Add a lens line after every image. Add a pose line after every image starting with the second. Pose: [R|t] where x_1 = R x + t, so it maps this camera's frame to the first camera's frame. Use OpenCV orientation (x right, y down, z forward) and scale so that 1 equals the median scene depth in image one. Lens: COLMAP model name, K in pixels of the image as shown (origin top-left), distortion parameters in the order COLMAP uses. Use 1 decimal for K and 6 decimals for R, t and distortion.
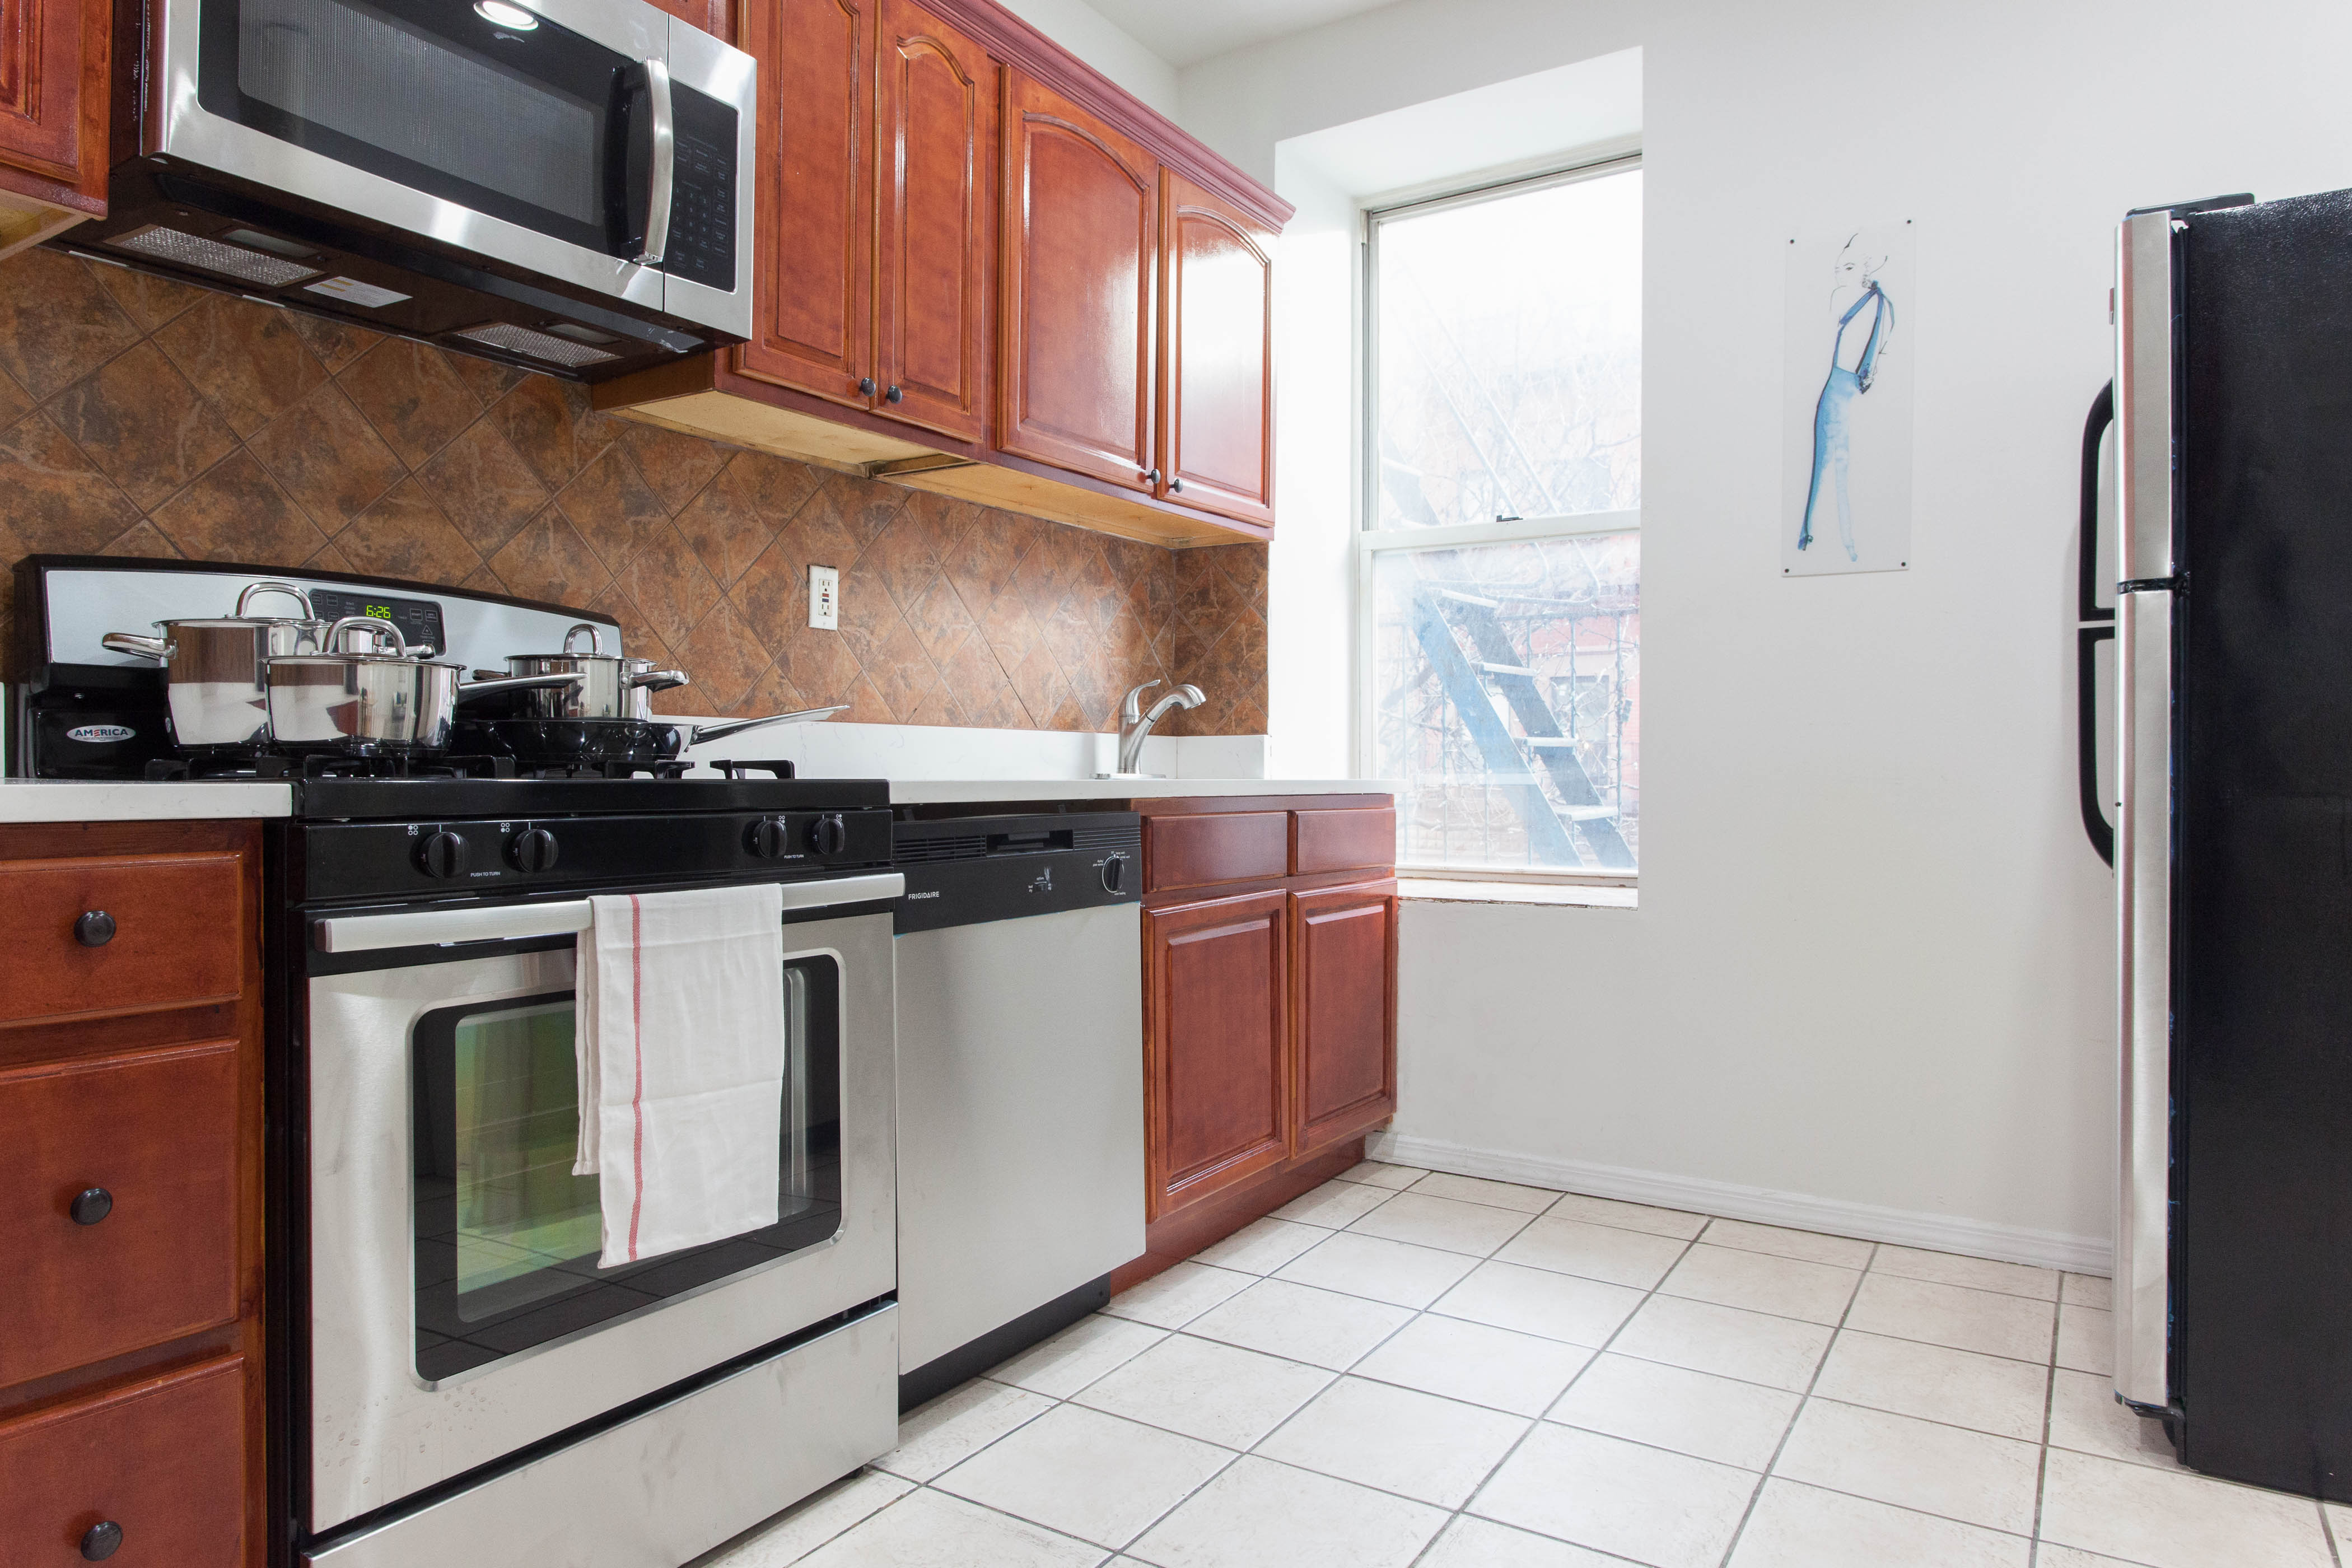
lens RADIAL K [[1467.8, 0, 1176.0], [0, 1467.8, 784.0], [0, 0, 1]] dist [0.003116, 0.004117]
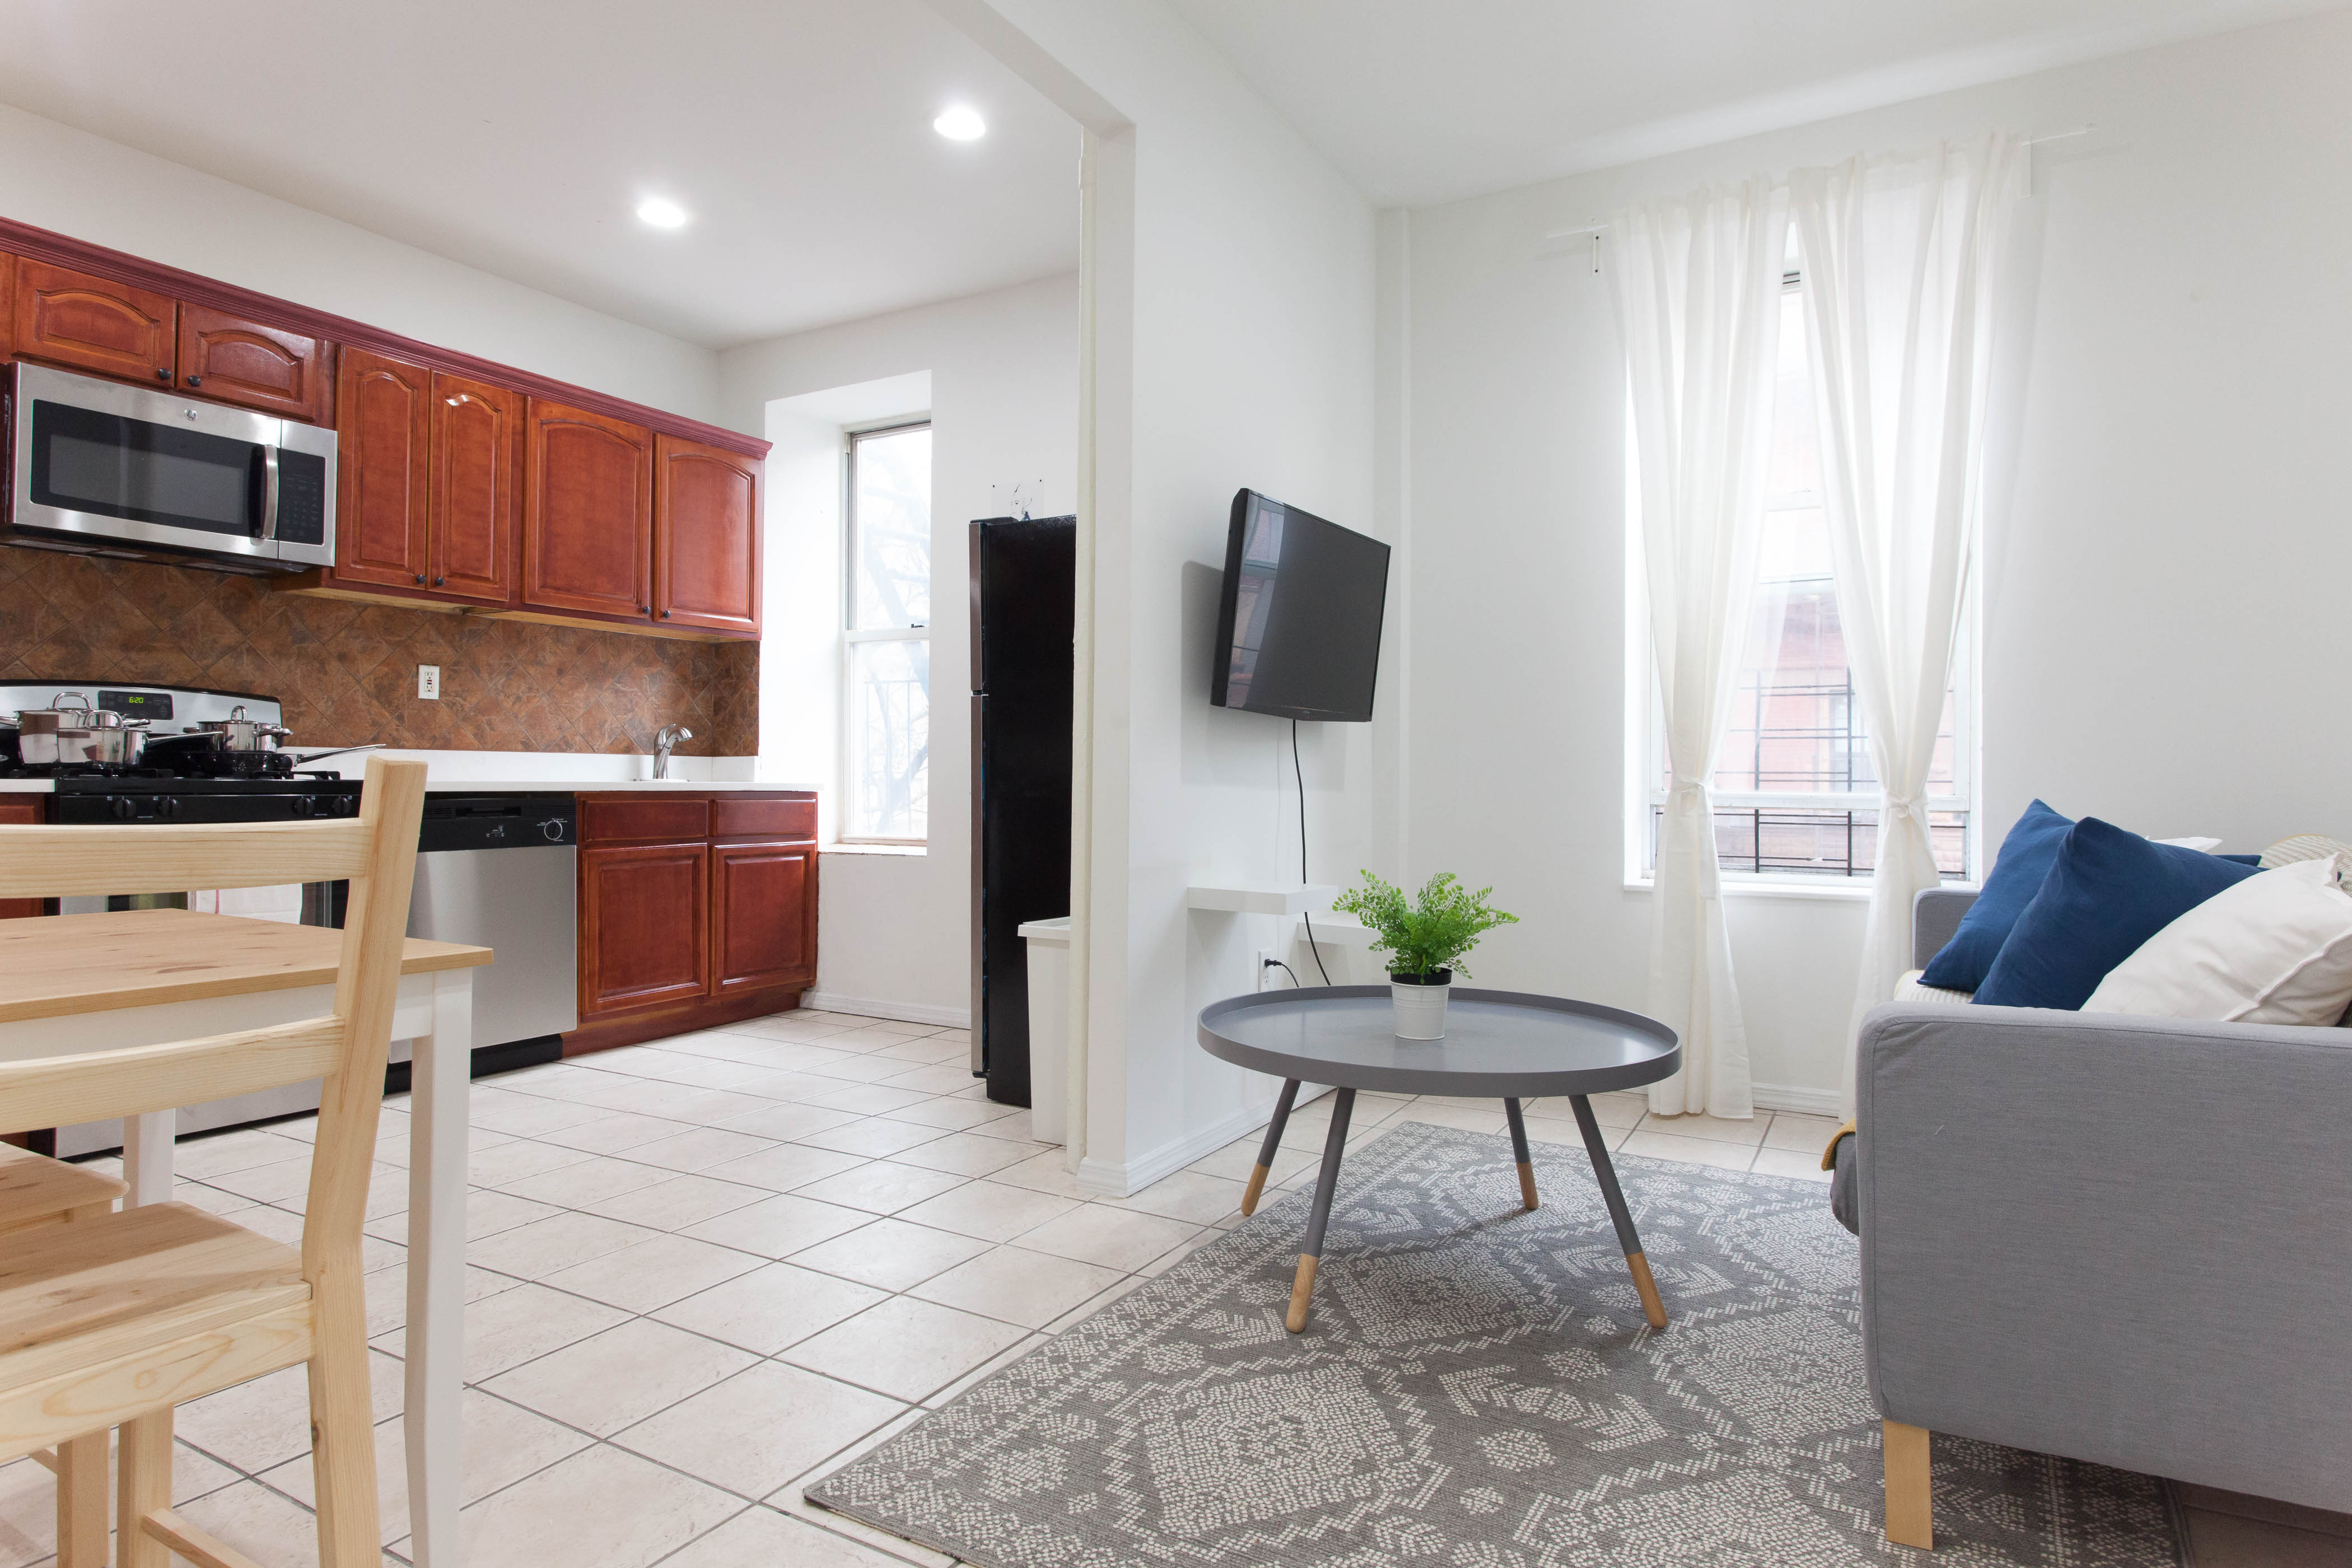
lens RADIAL K [[1330.1, 0, 1176.0], [0, 1330.1, 784.0], [0, 0, 1]] dist [0.001133, 0.000239]
pose [[0.999125, 0.004758, 0.041551, 0.716403], [-0.004509, 0.999971, -0.006066, 0.007493], [-0.041579, 0.005873, 0.999118, -0.801245]]
